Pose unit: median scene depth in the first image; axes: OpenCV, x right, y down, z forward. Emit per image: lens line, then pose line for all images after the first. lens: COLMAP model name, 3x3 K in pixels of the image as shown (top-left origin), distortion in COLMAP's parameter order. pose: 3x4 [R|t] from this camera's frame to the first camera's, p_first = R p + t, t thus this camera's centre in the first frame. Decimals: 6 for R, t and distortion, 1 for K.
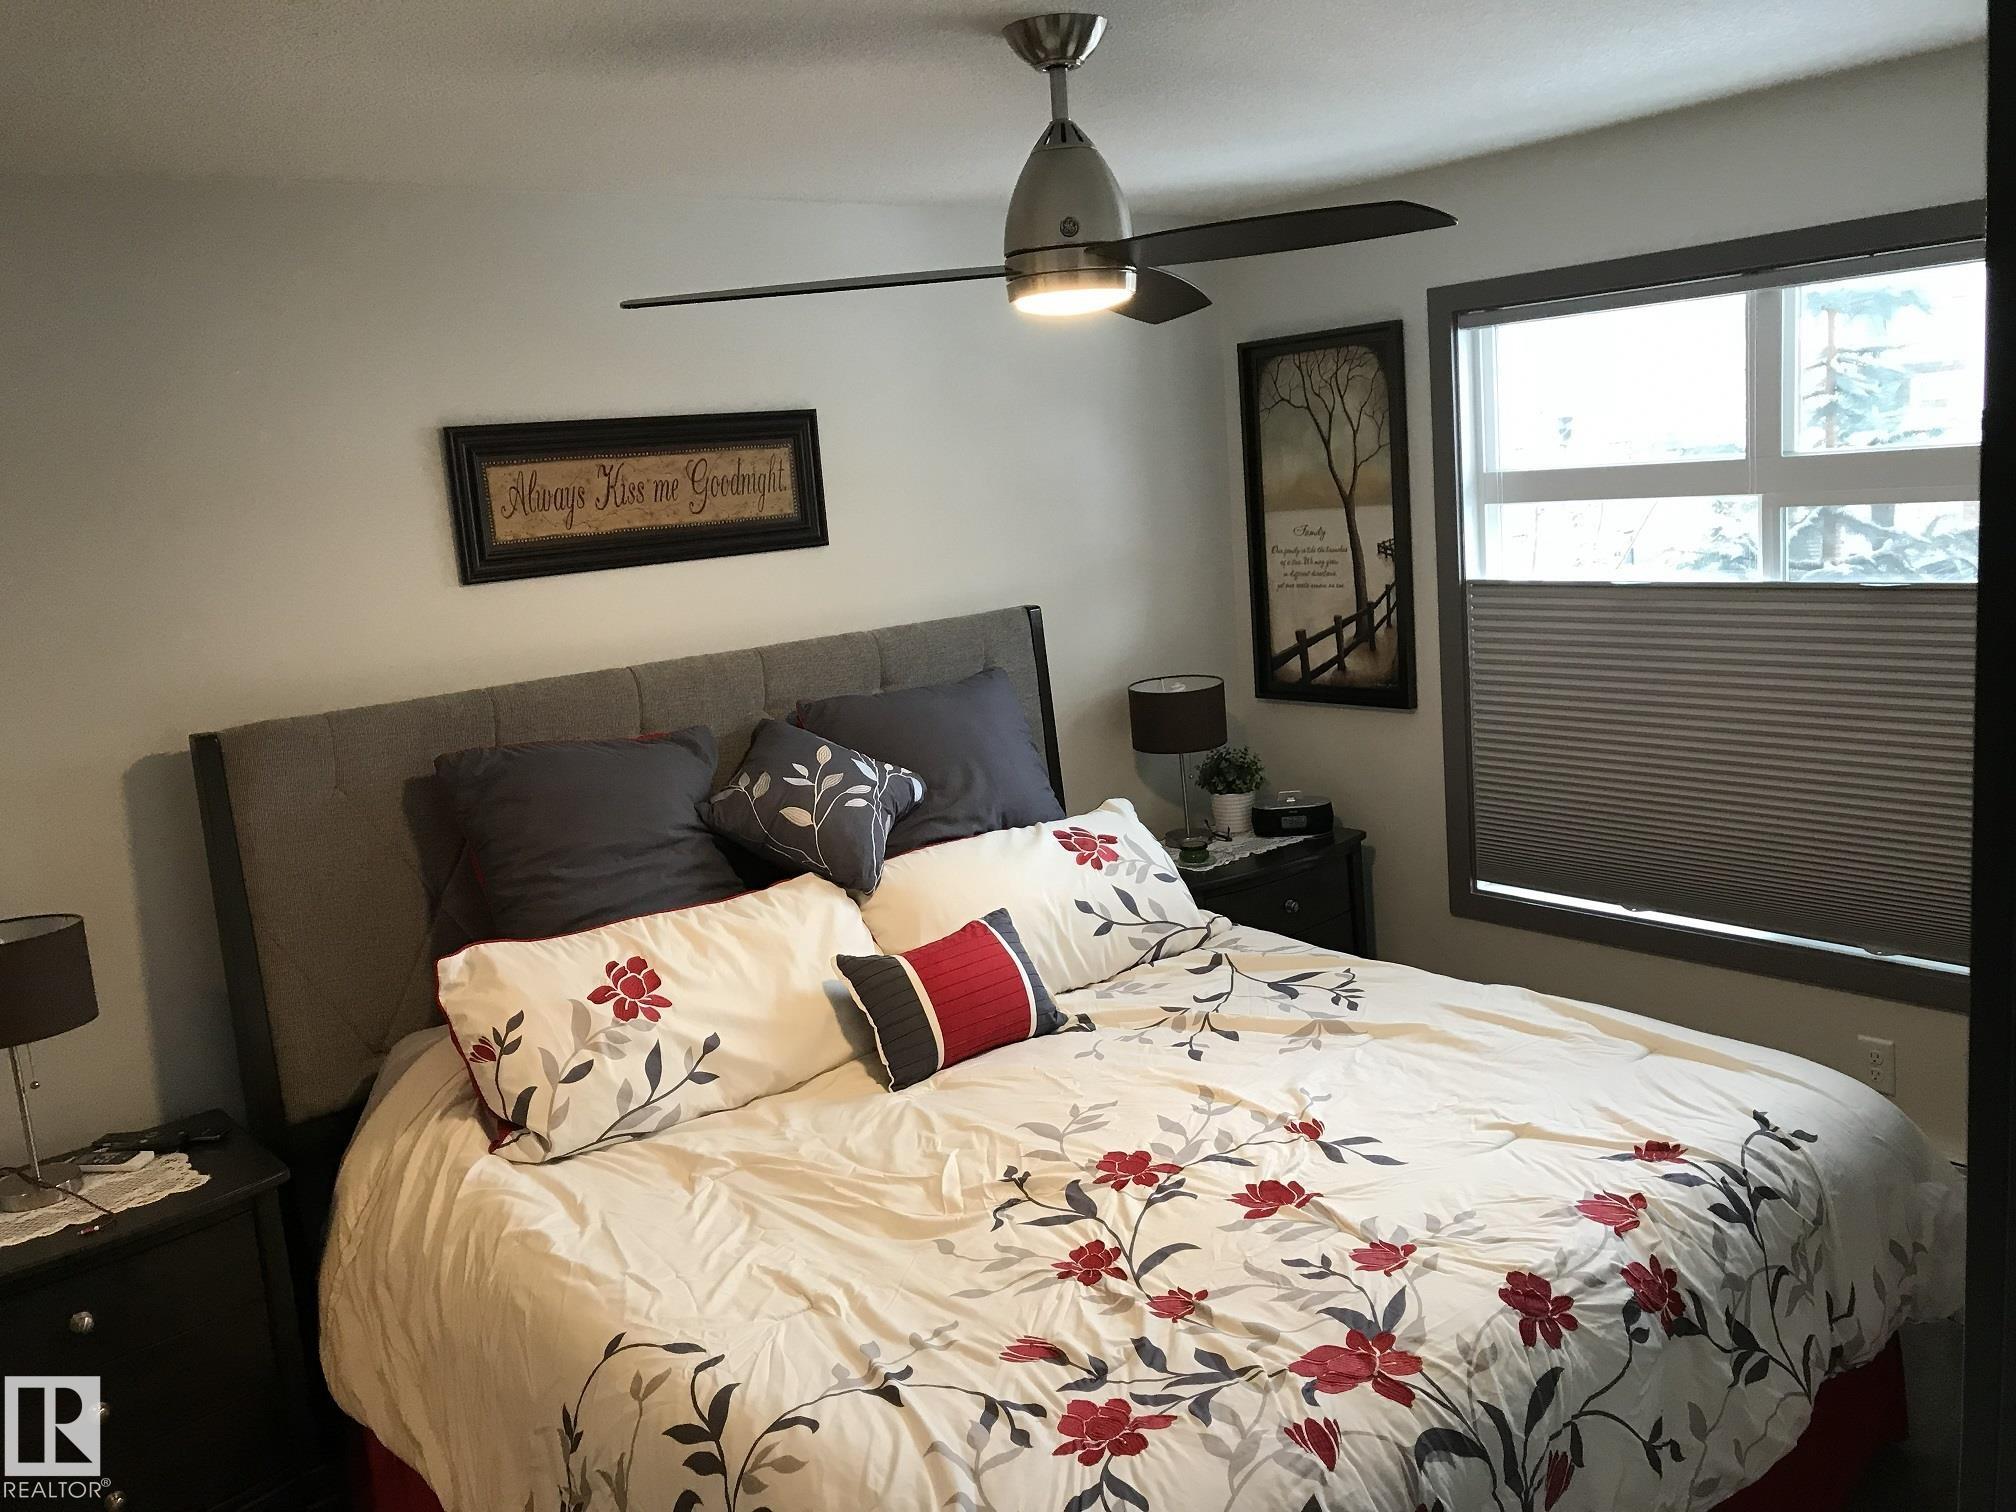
lens RADIAL K [[1640.9, 0, 1006.4], [0, 1640.9, 757.5], [0, 0, 1]] dist [0.054264, -0.052773]
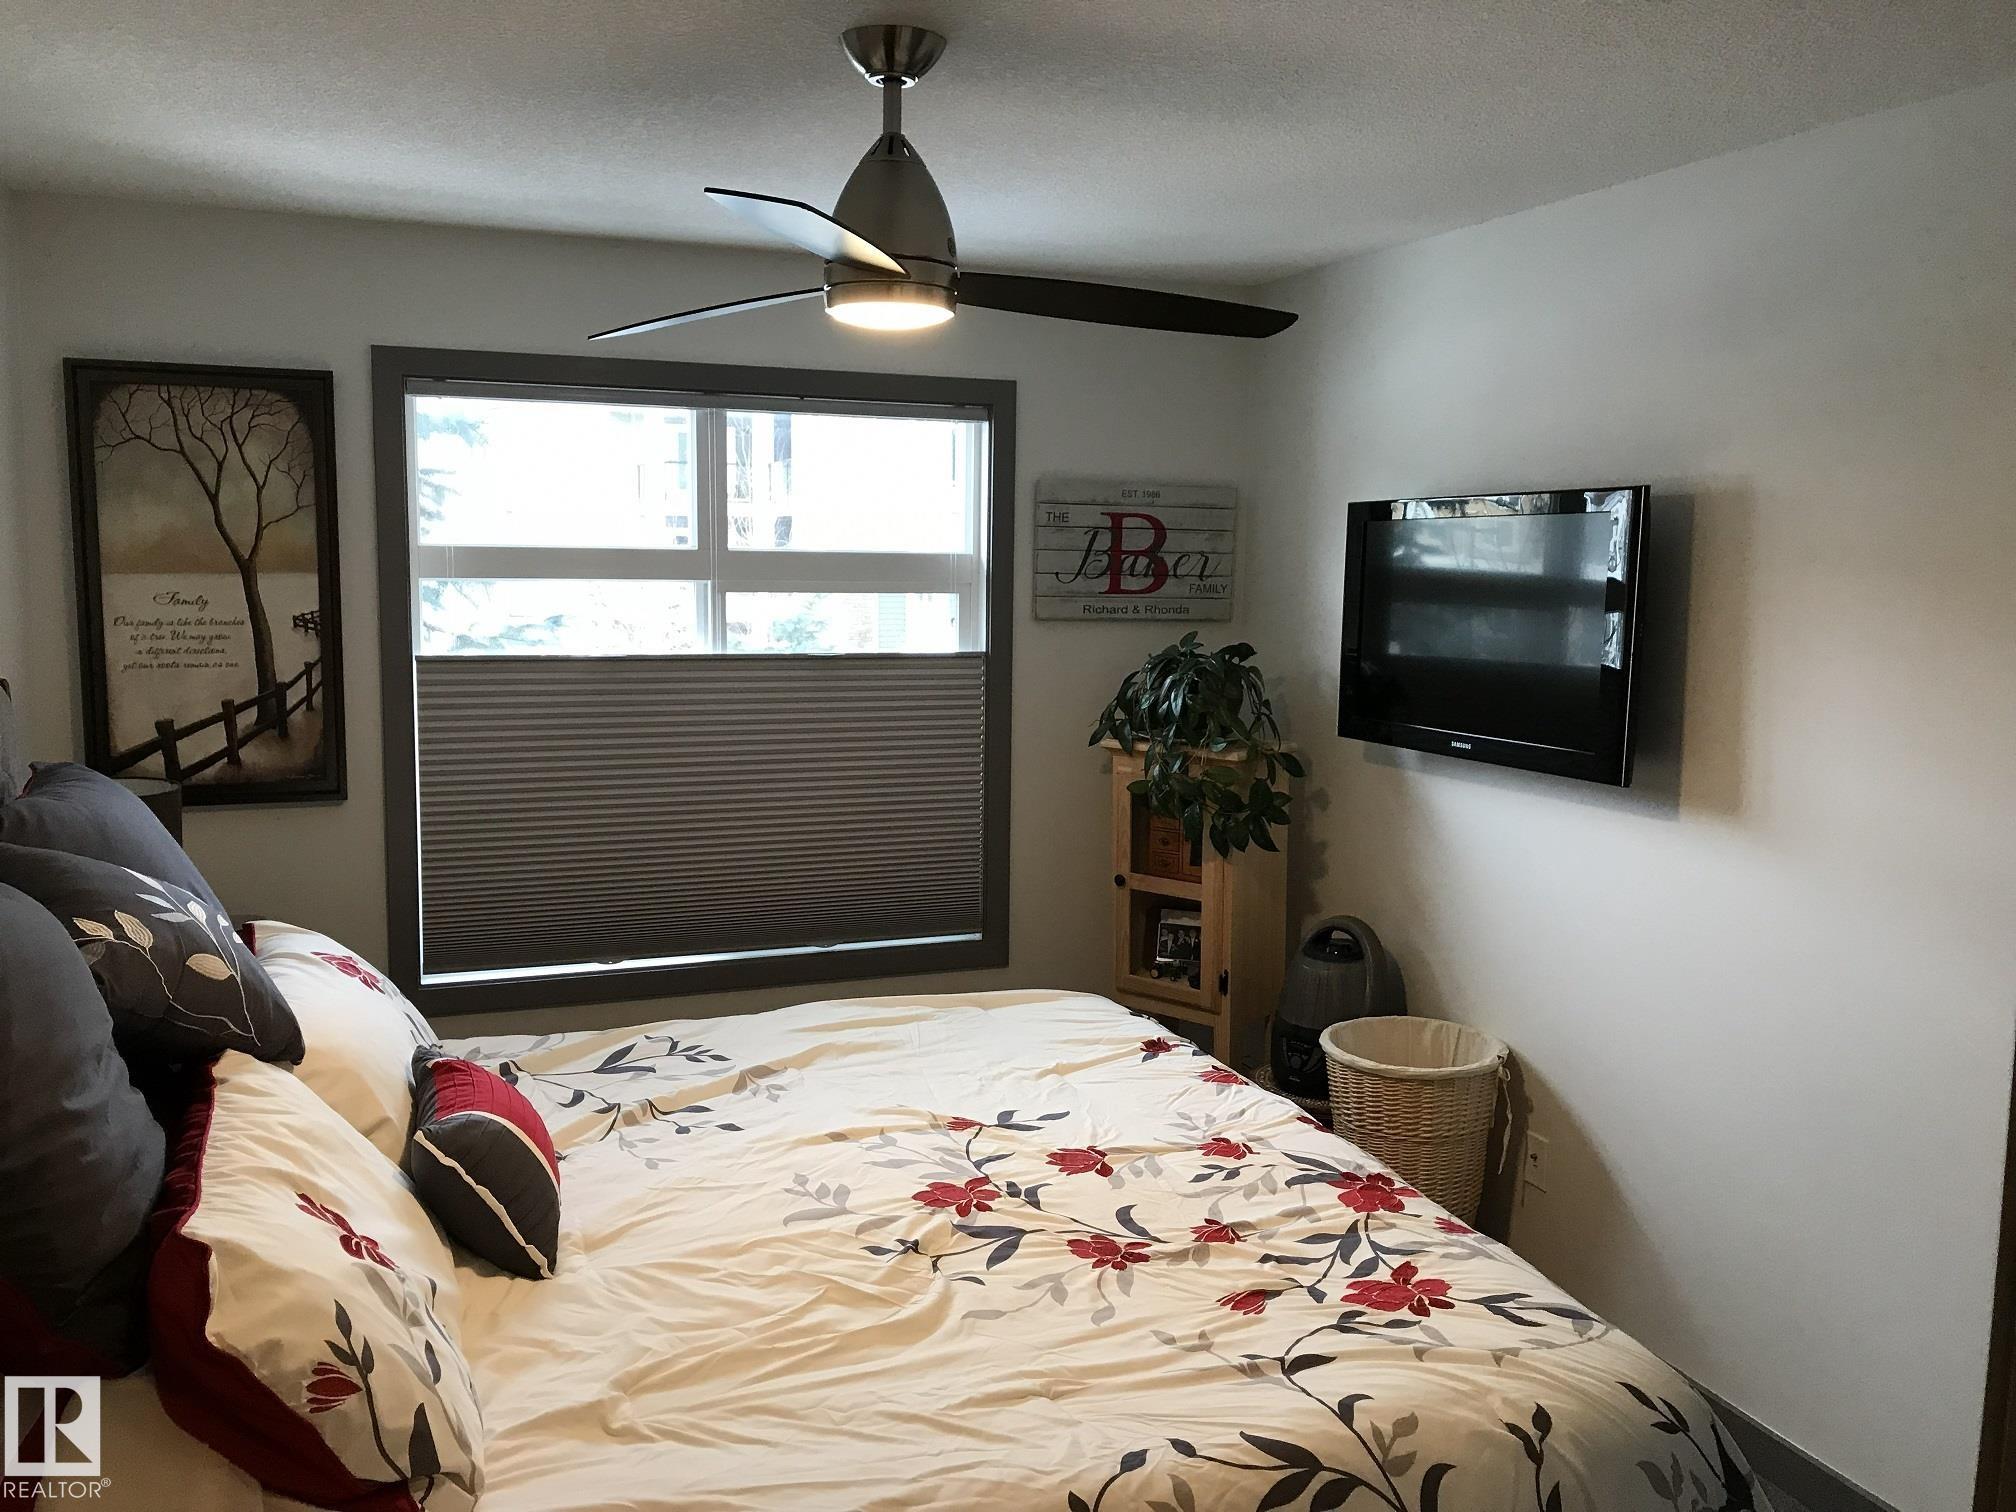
lens RADIAL K [[1640.9, 0, 1006.4], [0, 1640.9, 757.5], [0, 0, 1]] dist [0.054264, -0.052773]
pose [[0.321012, -0.039869, 0.946235, -0.630331], [0.130534, 0.991441, -0.002510, -0.003460], [-0.938036, 0.124321, 0.323469, 0.466398]]
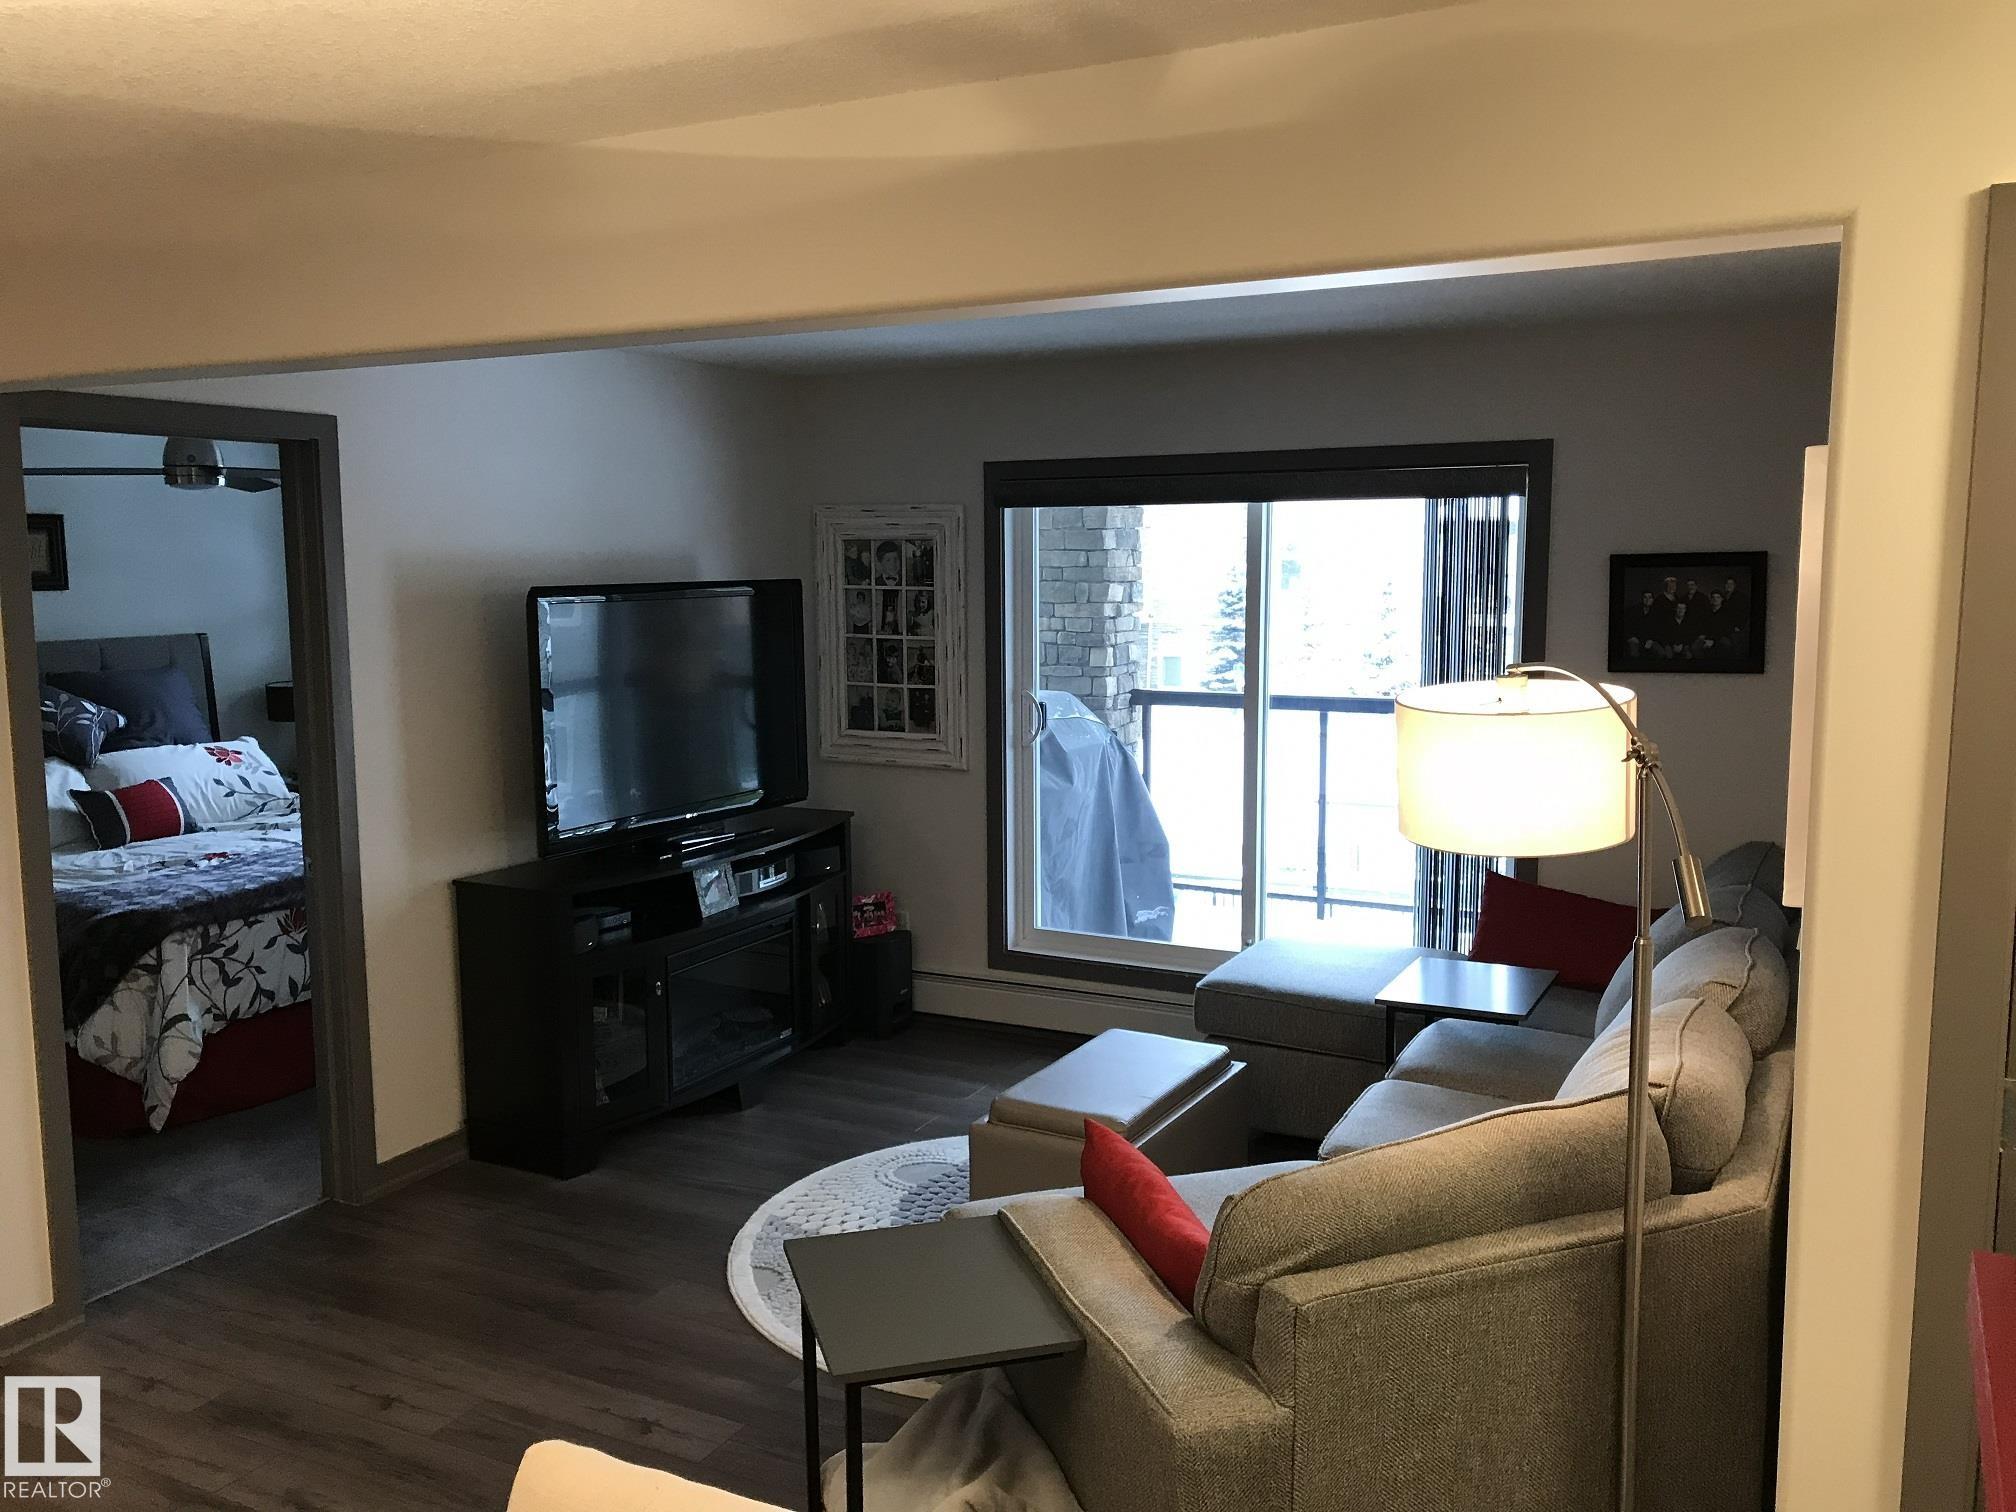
lens RADIAL K [[1640.9, 0, 1006.4], [0, 1640.9, 757.5], [0, 0, 1]] dist [0.054264, -0.052773]
pose [[0.913448, 0.021927, 0.406365, 0.101544], [0.007560, 0.997461, -0.070815, 0.207020], [-0.406886, 0.067758, 0.910963, -1.145656]]
